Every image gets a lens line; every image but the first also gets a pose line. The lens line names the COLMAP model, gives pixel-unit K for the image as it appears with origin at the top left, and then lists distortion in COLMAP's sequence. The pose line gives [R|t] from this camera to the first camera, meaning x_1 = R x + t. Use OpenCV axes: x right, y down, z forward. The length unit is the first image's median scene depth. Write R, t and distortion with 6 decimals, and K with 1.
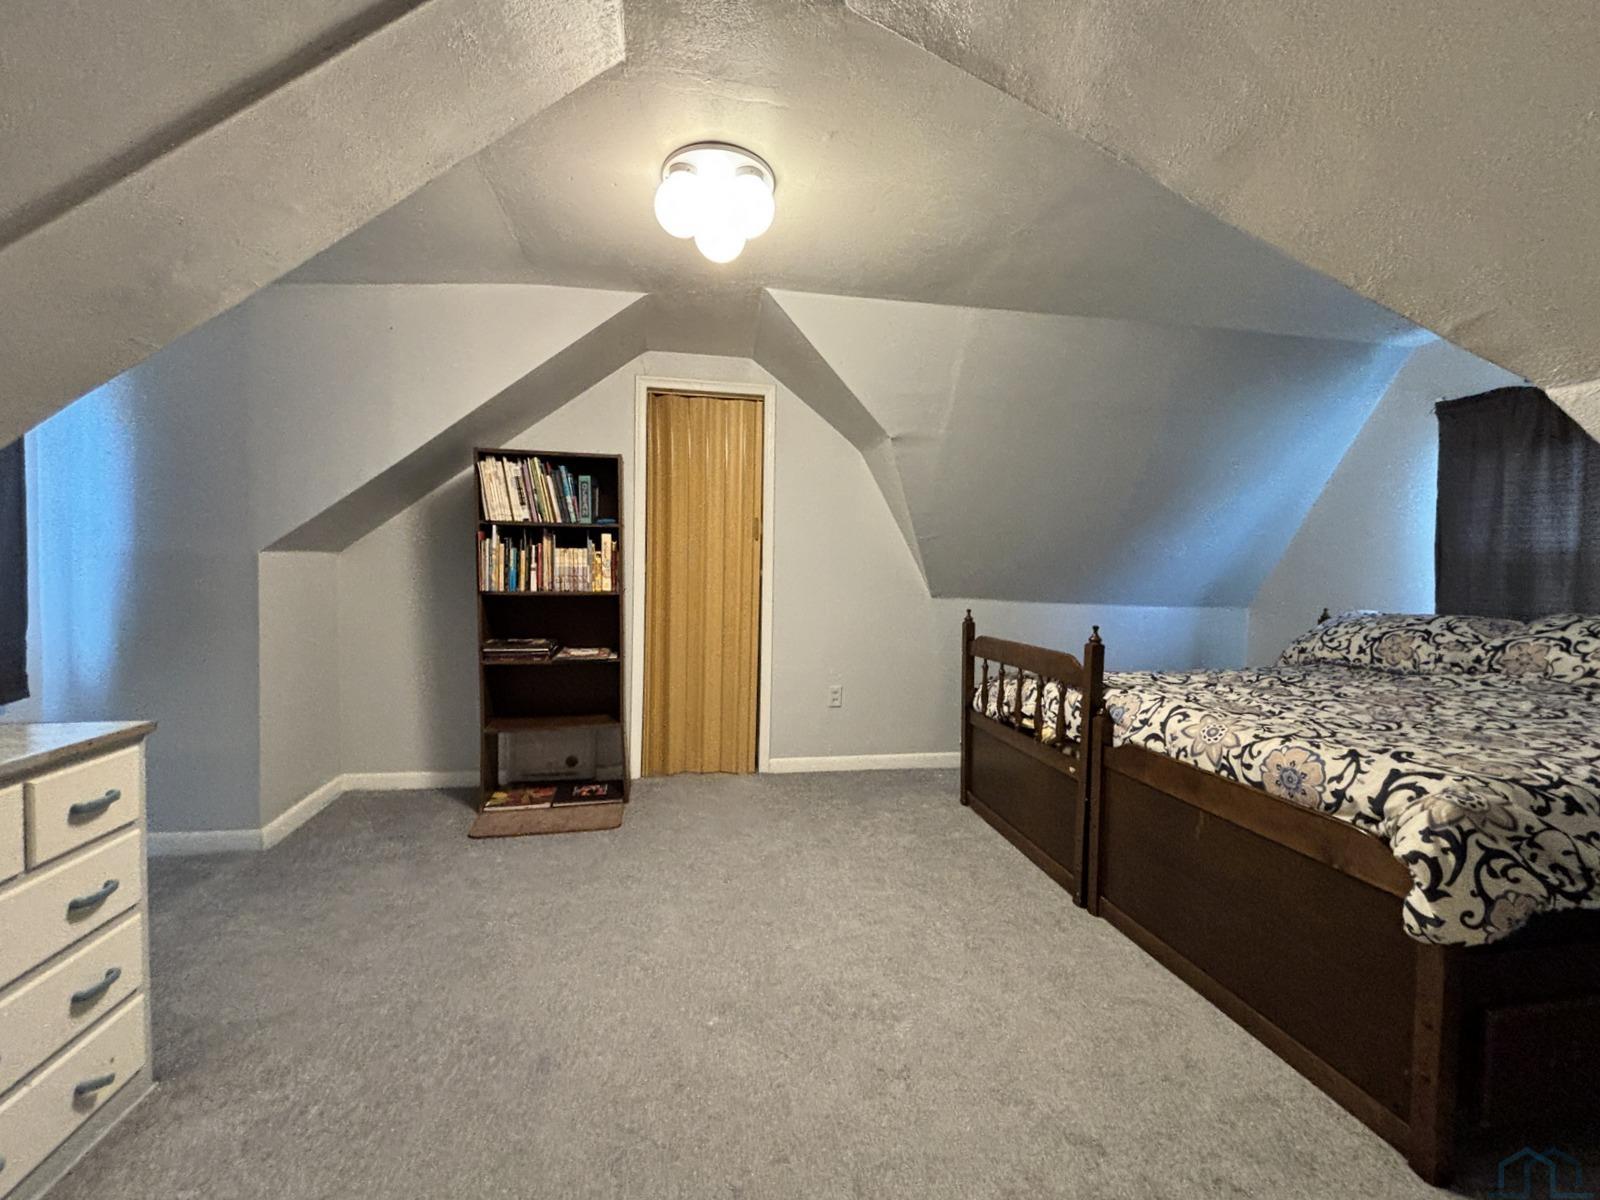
lens RADIAL K [[647.7, 0, 799.0], [0, 647.7, 621.8], [0, 0, 1]] dist [-0.000758, -0.000062]
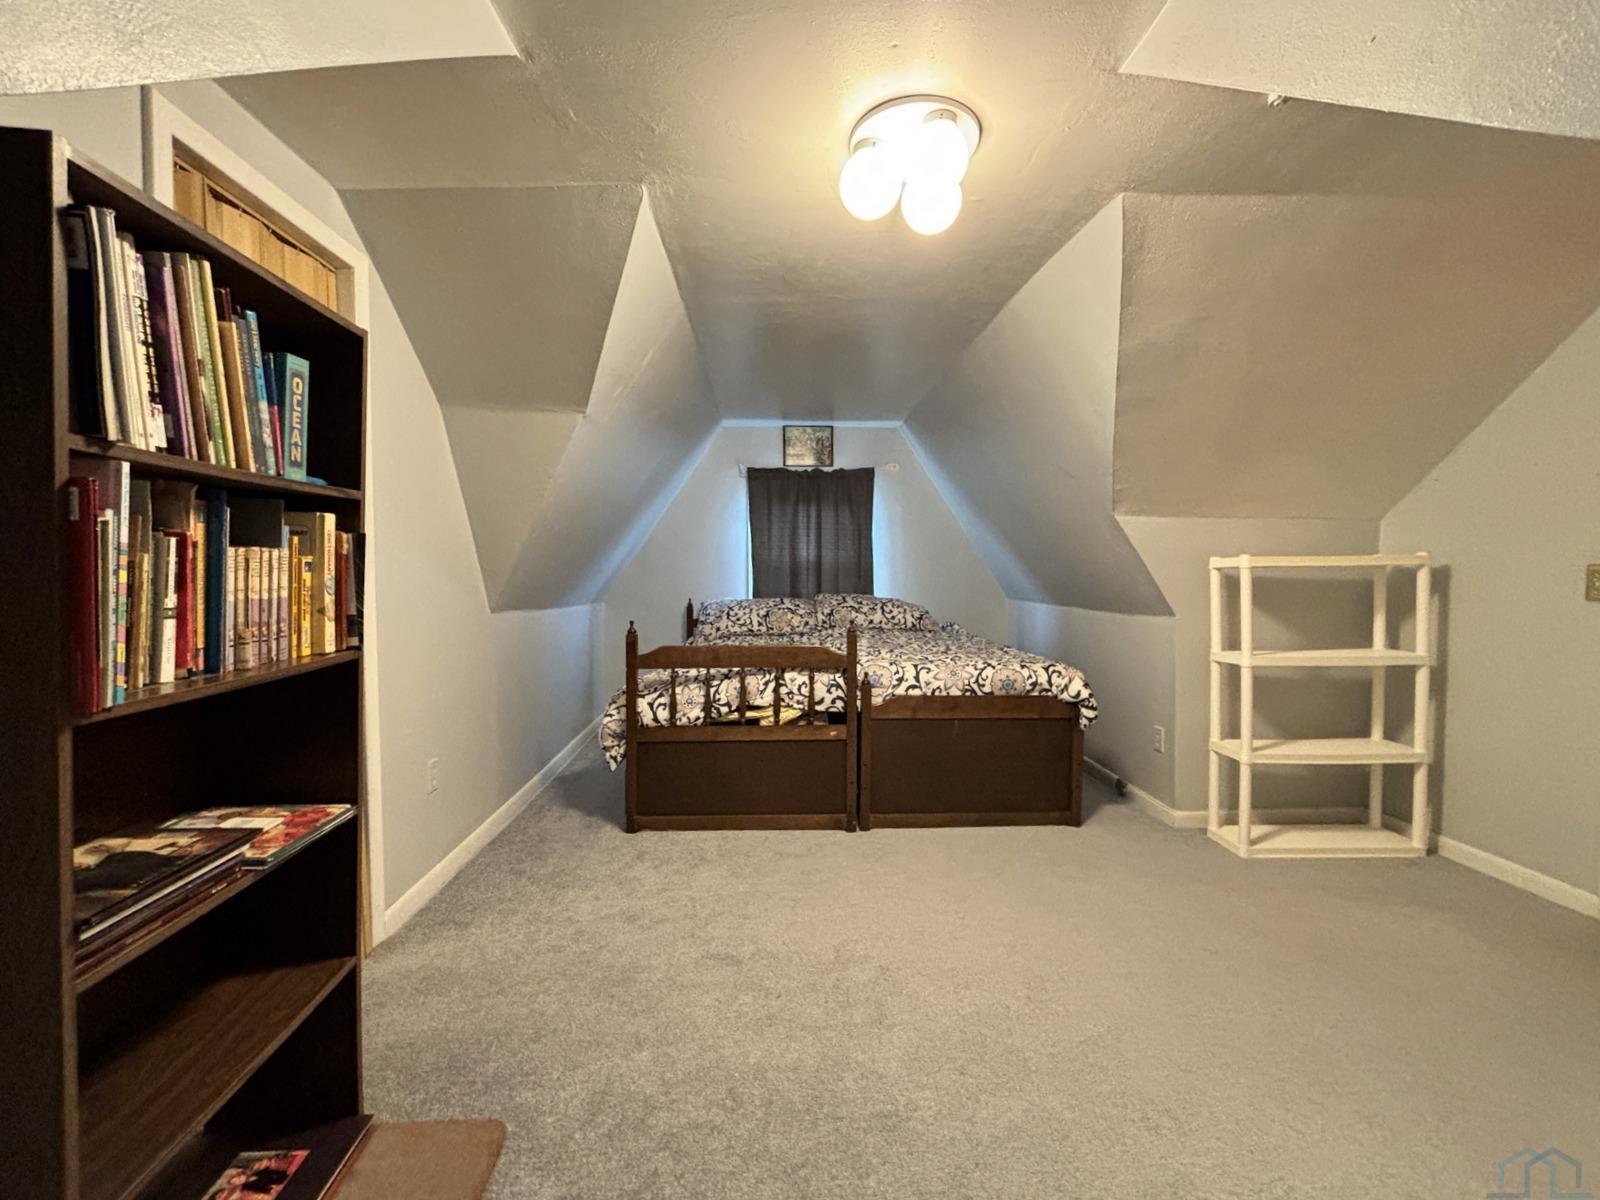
lens RADIAL K [[653.7, 0, 800.0], [0, 653.7, 600.0], [0, 0, 1]] dist [0.027412, -0.000022]
pose [[0.160071, -0.057607, 0.985423, -0.806825], [0.073052, 0.996249, 0.046373, -0.096081], [-0.984399, 0.064564, 0.163678, 0.781255]]
